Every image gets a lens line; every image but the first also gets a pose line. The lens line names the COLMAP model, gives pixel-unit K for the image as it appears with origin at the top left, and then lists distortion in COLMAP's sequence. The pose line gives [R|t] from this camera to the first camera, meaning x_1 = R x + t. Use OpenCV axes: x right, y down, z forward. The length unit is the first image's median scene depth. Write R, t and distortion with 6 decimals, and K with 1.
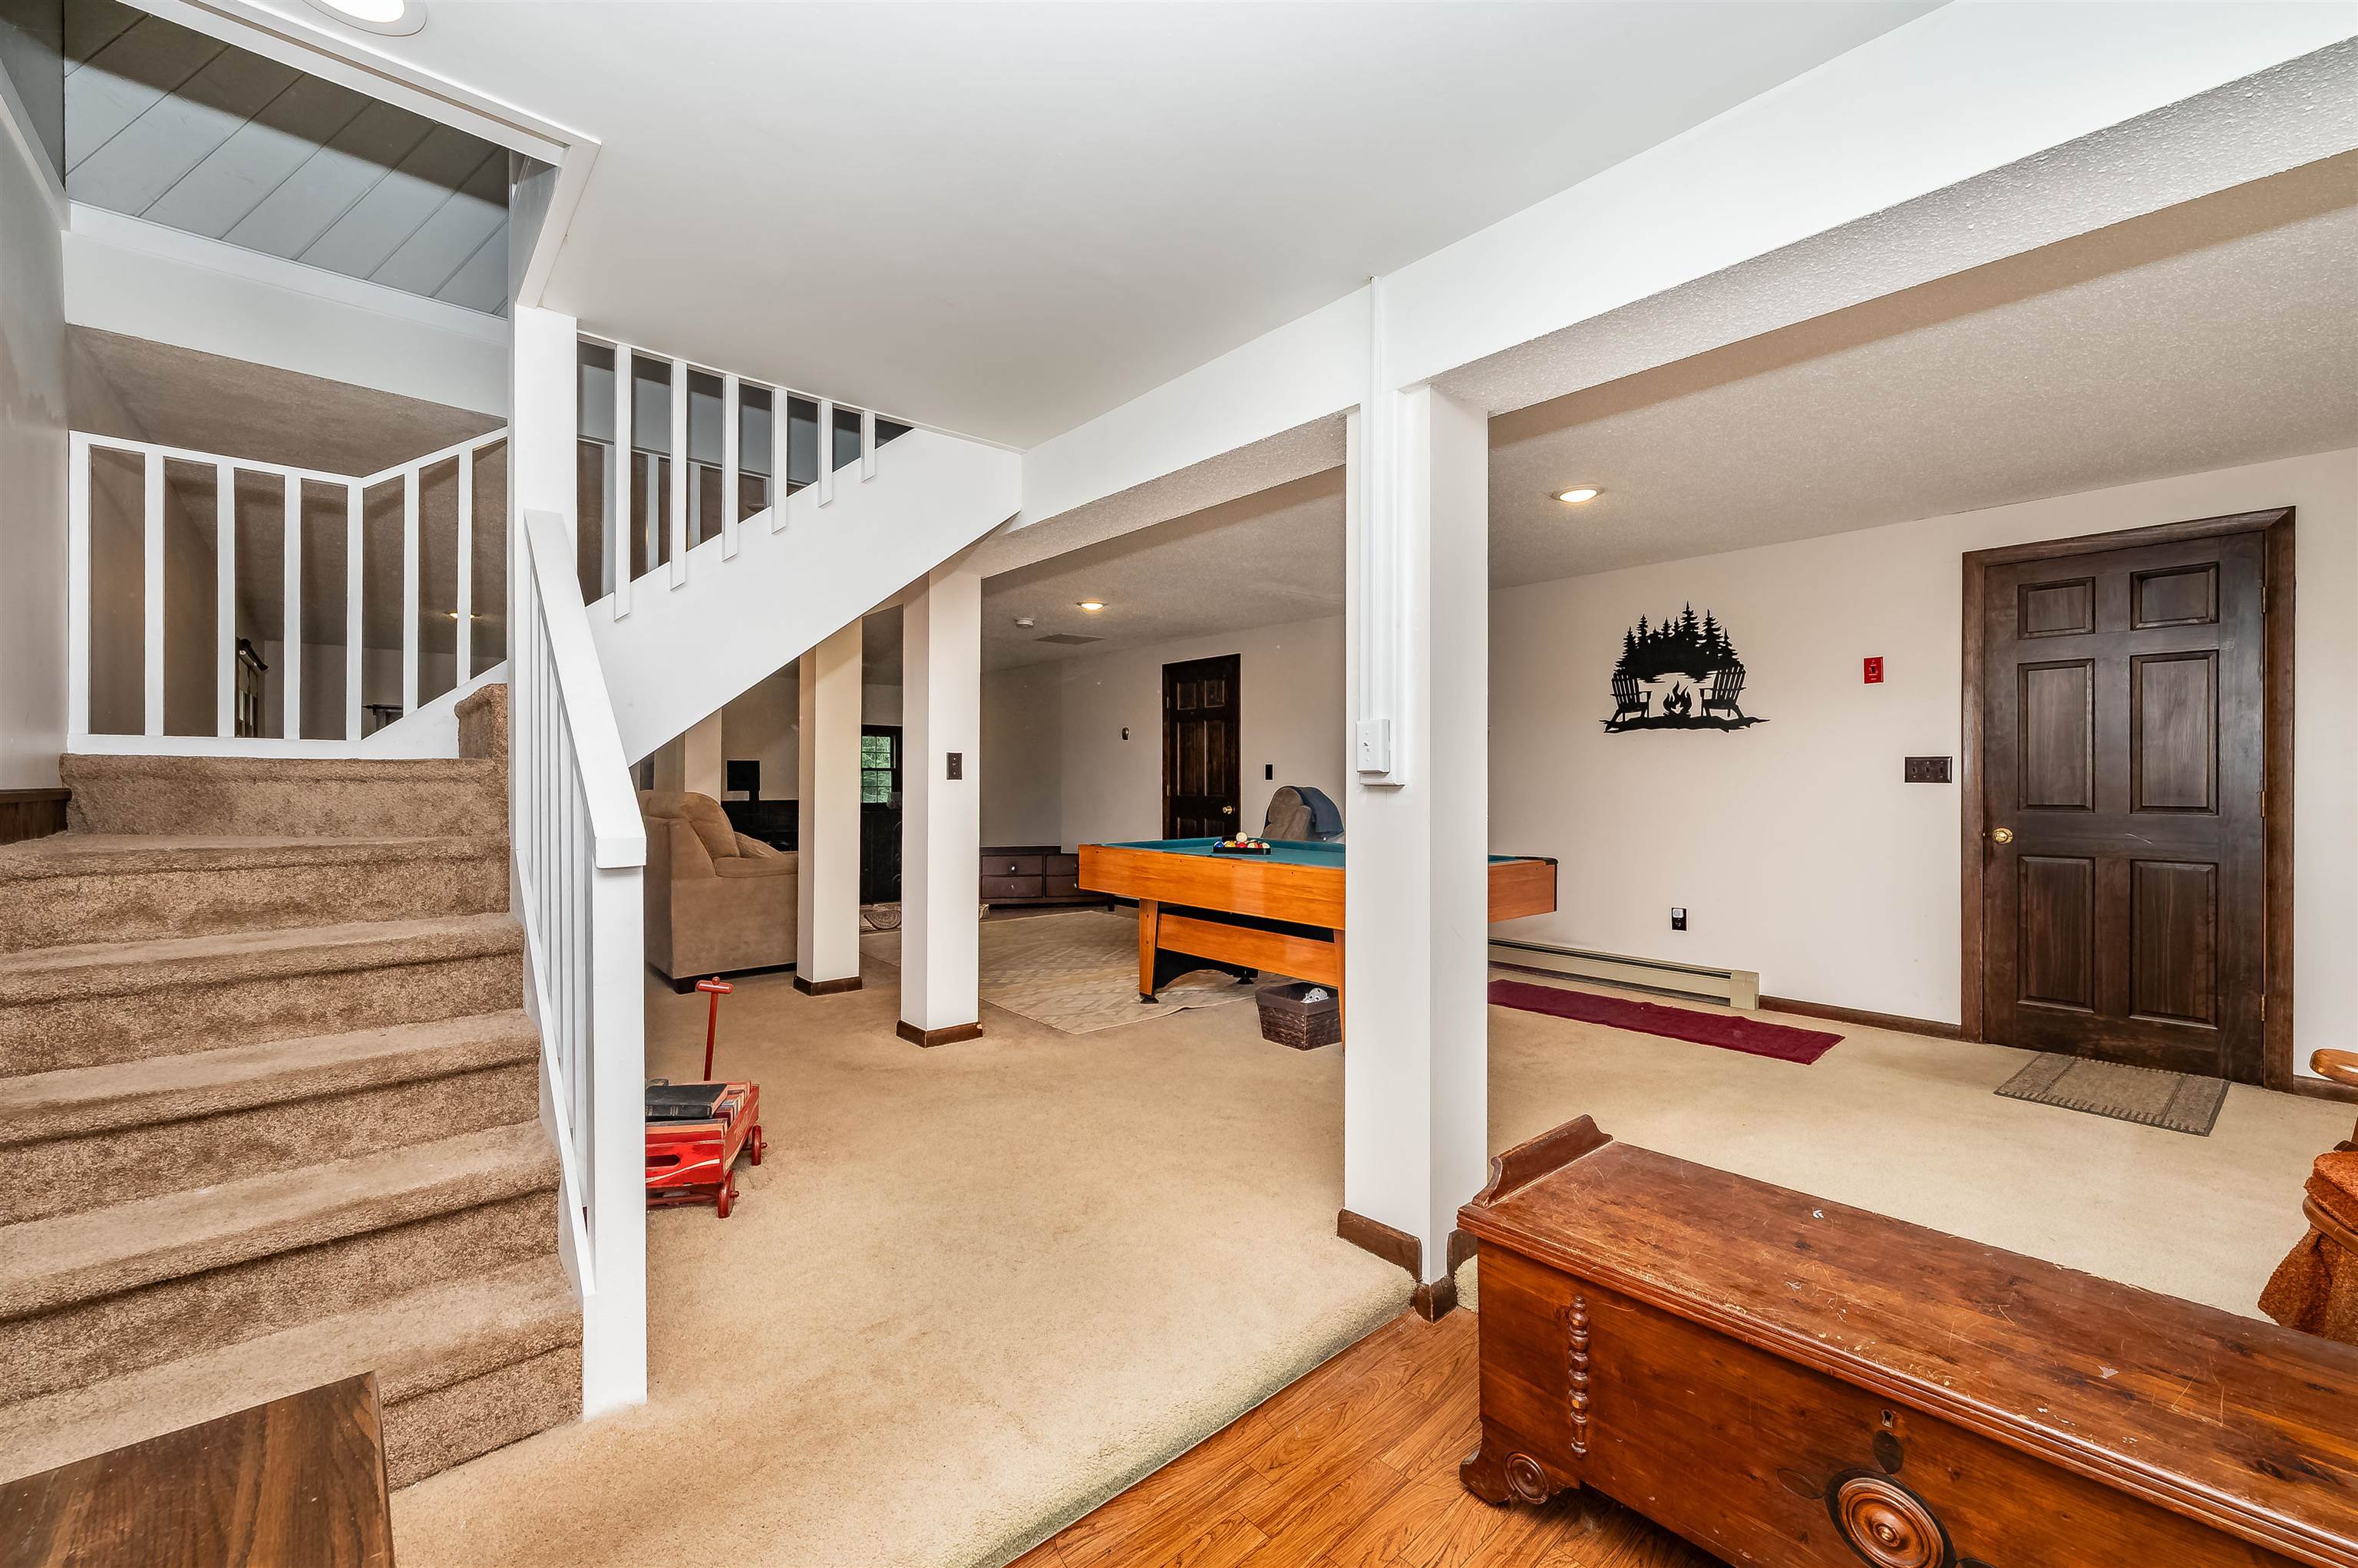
lens RADIAL K [[986.4, 0, 1179.0], [0, 986.4, 784.0], [0, 0, 1]] dist [0.000074, 0.000140]
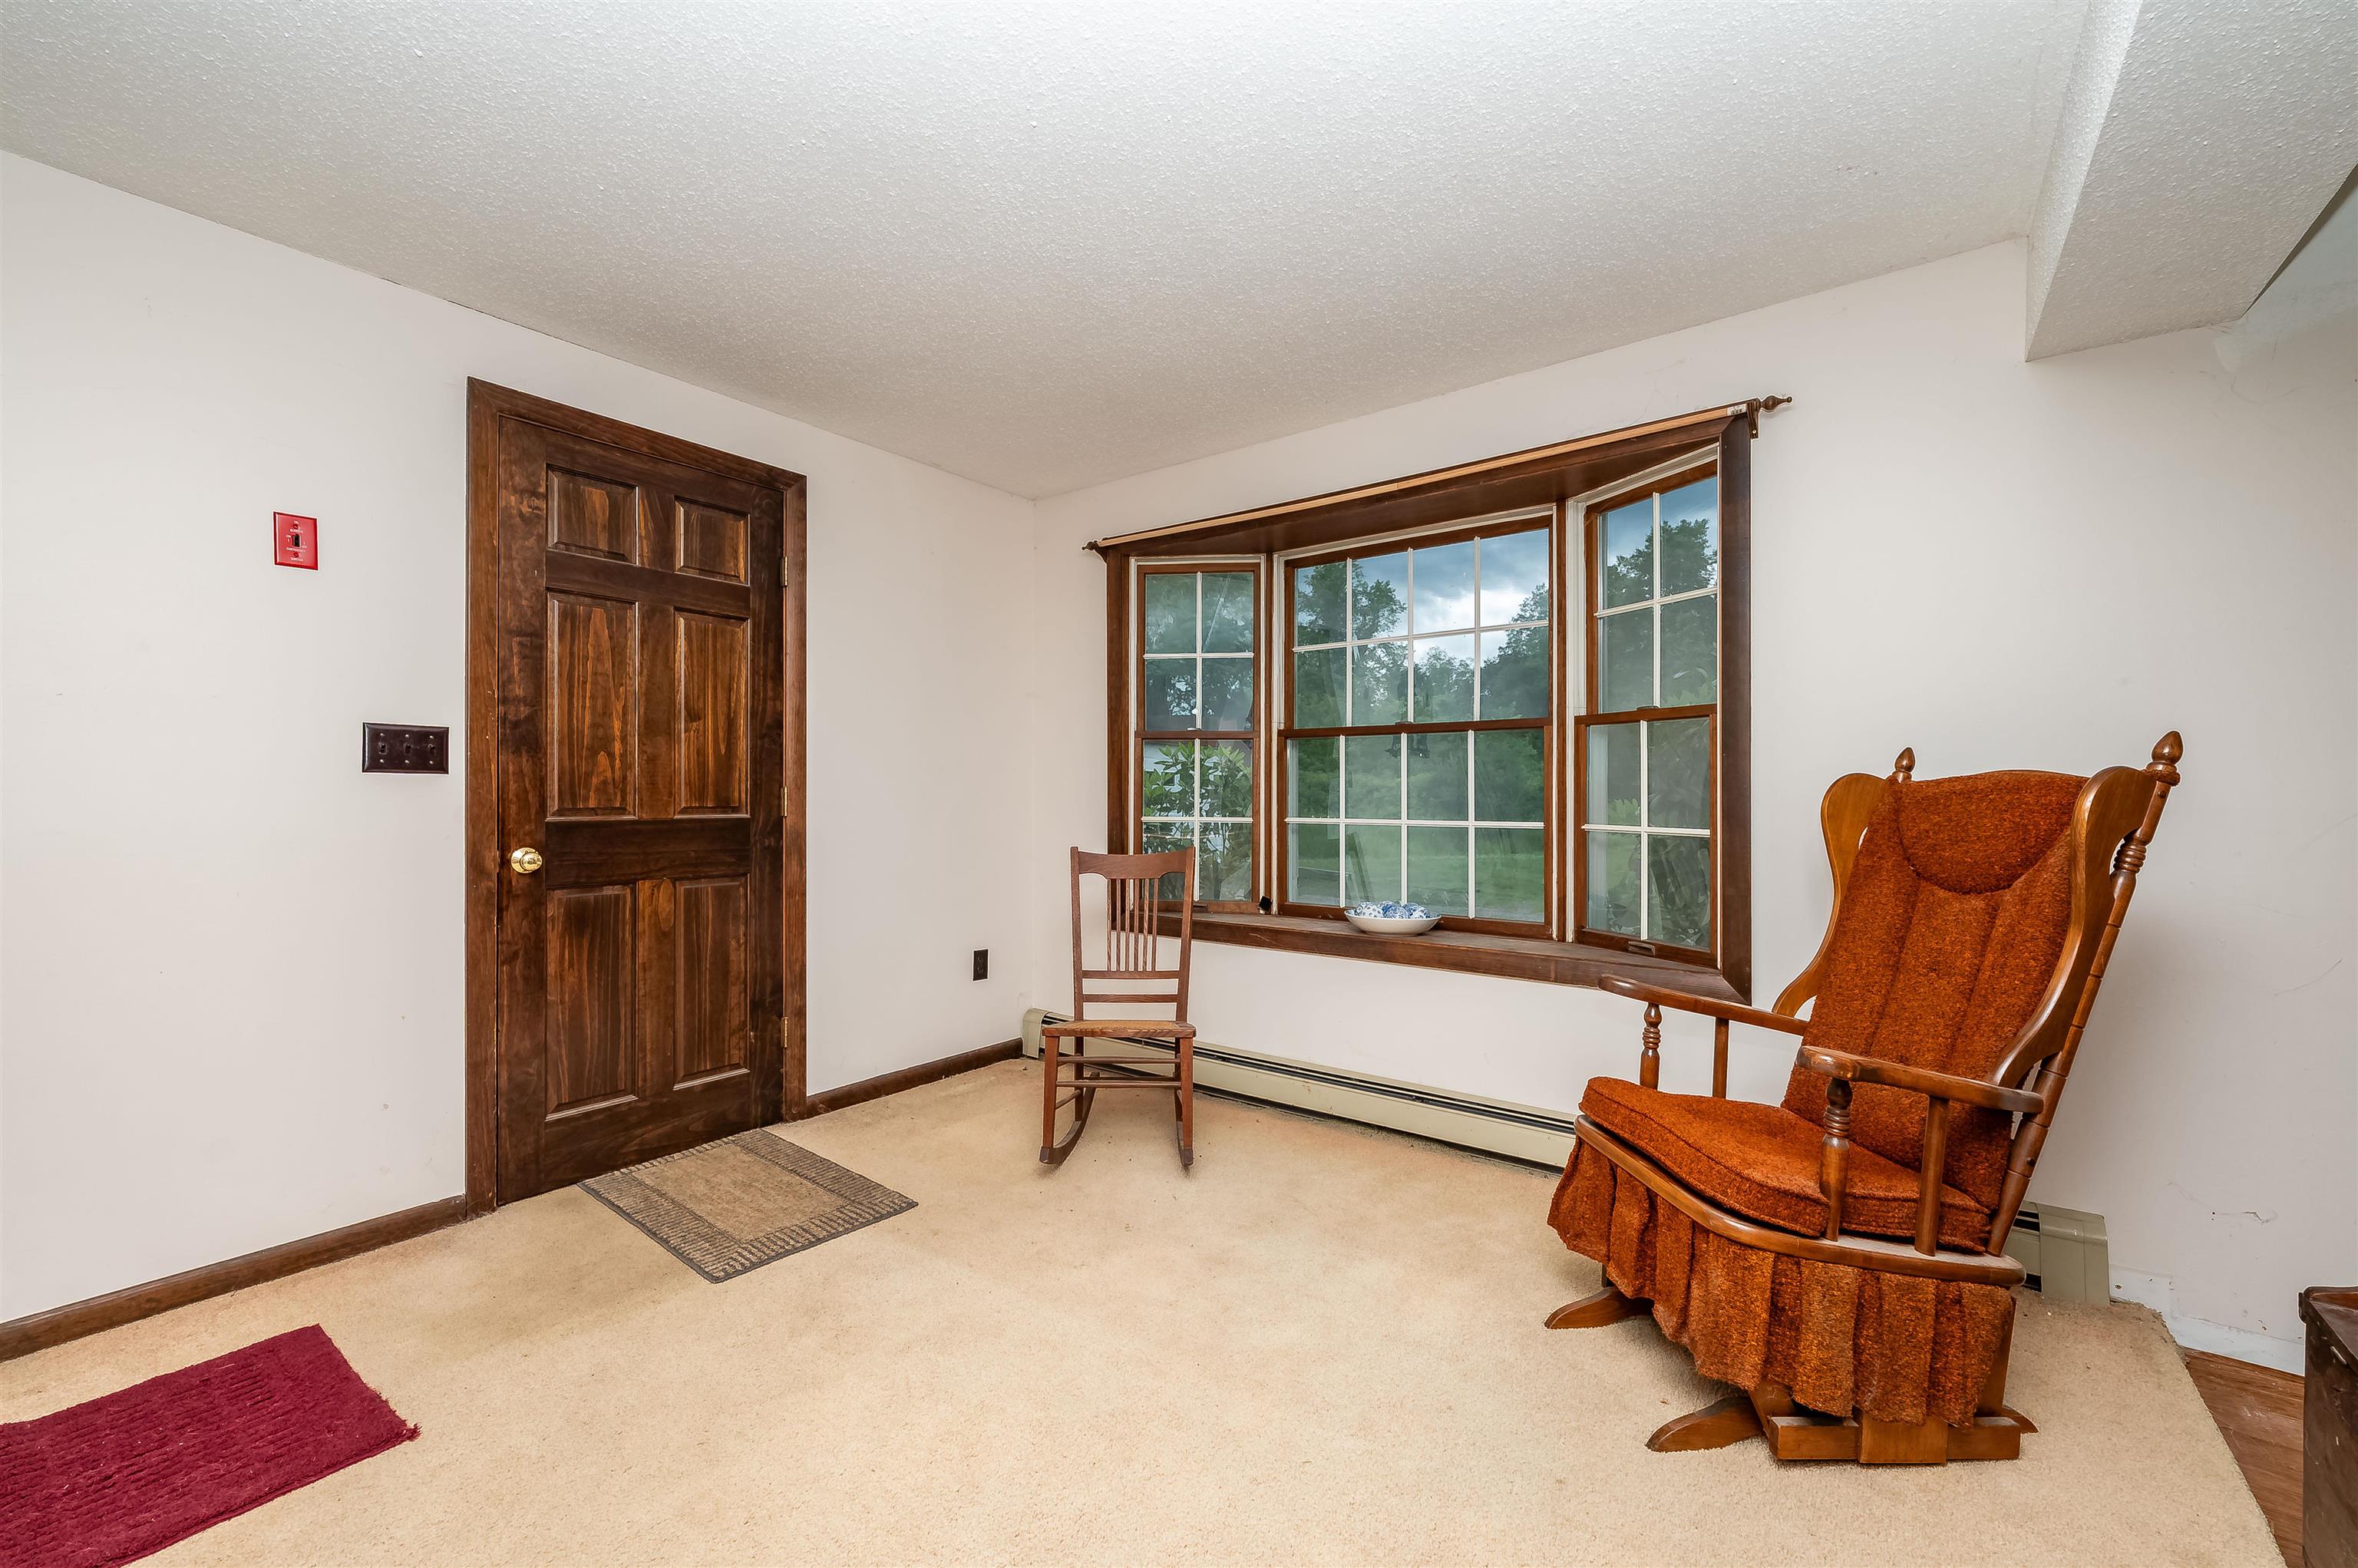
lens RADIAL K [[950.9, 0, 1179.0], [0, 950.9, 784.0], [0, 0, 1]] dist [-0.000679, 0.000026]
pose [[-0.203330, 0.000845, 0.979110, 0.164505], [-0.005639, 0.999982, -0.002034, 0.003520], [-0.979094, -0.005935, -0.203321, 0.717067]]
